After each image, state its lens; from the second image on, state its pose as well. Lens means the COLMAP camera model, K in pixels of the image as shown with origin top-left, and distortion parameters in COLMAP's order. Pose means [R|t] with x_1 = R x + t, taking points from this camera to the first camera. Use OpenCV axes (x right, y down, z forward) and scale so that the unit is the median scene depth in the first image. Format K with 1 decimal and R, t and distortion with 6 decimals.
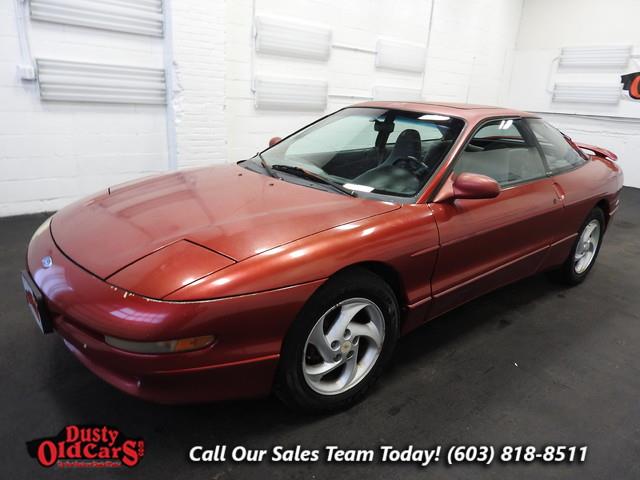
lens RADIAL K [[460.8, 0, 322.1], [0, 460.8, 240.3], [0, 0, 1]] dist [0.005182, -0.000670]
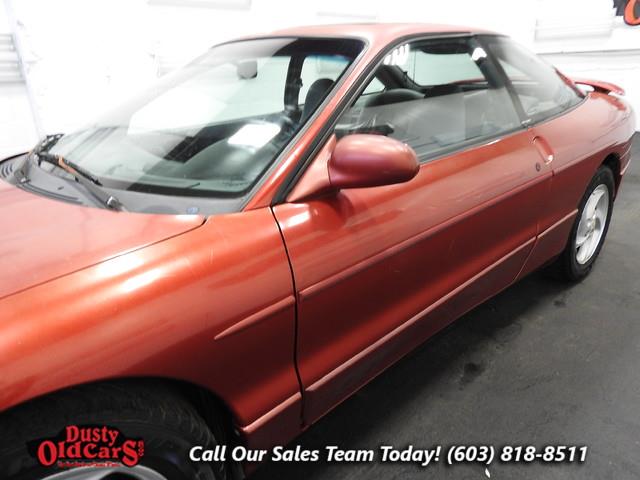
lens RADIAL K [[460.8, 0, 321.5], [0, 460.8, 237.1], [0, 0, 1]] dist [0.005182, -0.000670]
pose [[0.995203, -0.097832, -0.000016, 0.174638], [0.097707, 0.993922, 0.050715, -0.042827], [-0.004945, -0.050474, 0.998713, 0.321208]]
